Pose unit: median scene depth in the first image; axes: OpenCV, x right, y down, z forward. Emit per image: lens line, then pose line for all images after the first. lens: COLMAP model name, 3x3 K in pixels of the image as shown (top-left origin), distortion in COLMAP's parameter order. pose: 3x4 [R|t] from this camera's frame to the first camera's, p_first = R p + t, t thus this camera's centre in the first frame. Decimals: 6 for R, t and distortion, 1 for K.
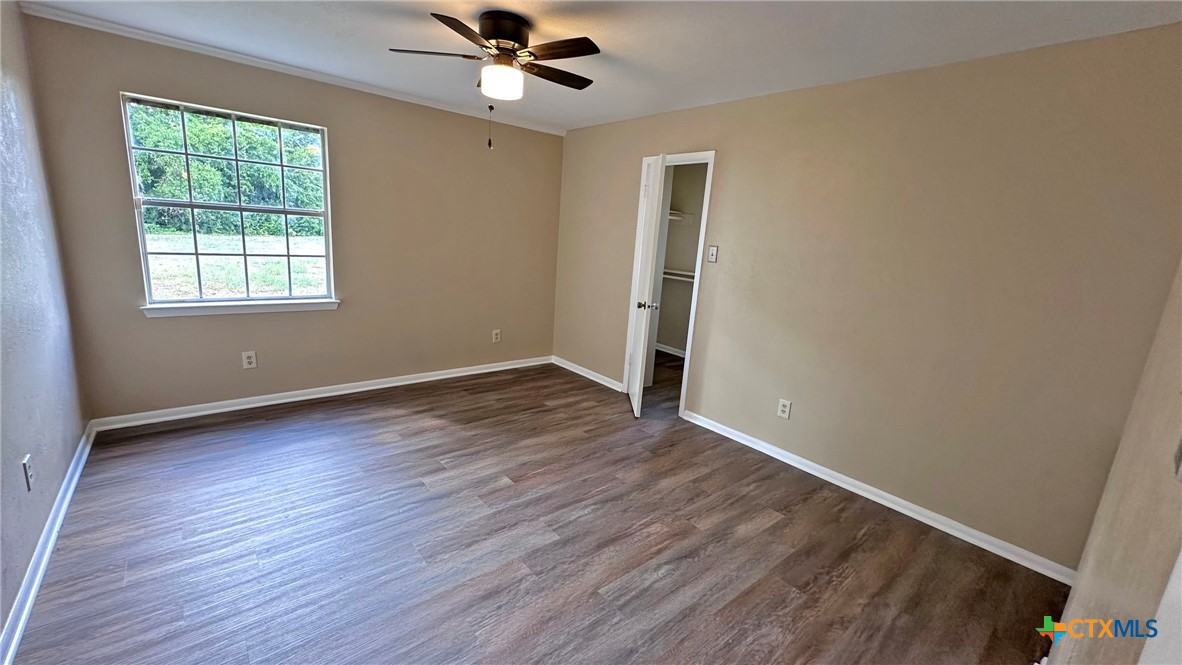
lens RADIAL K [[472.8, 0, 589.8], [0, 472.8, 331.4], [0, 0, 1]] dist [-0.000617, 0.000083]
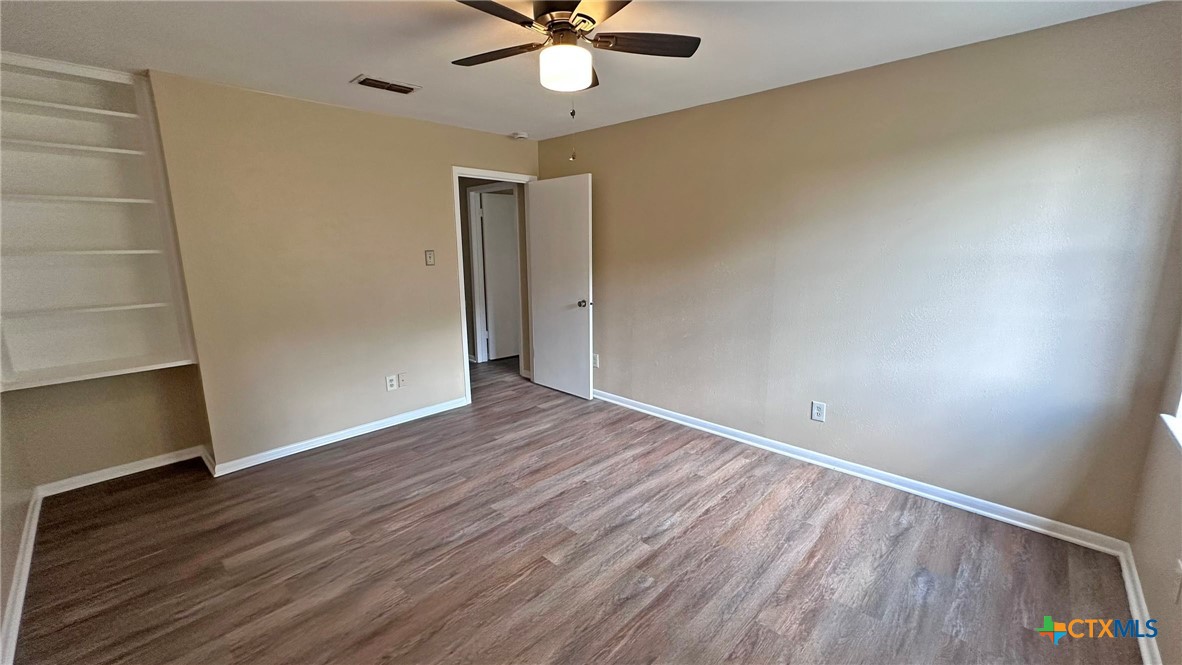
lens RADIAL K [[472.8, 0, 589.8], [0, 472.8, 331.4], [0, 0, 1]] dist [-0.000617, 0.000083]
pose [[-0.992087, -0.040129, -0.118963, -0.136196], [-0.082716, 0.921741, 0.378883, -0.388412], [0.094449, 0.385725, -0.917766, 1.738797]]
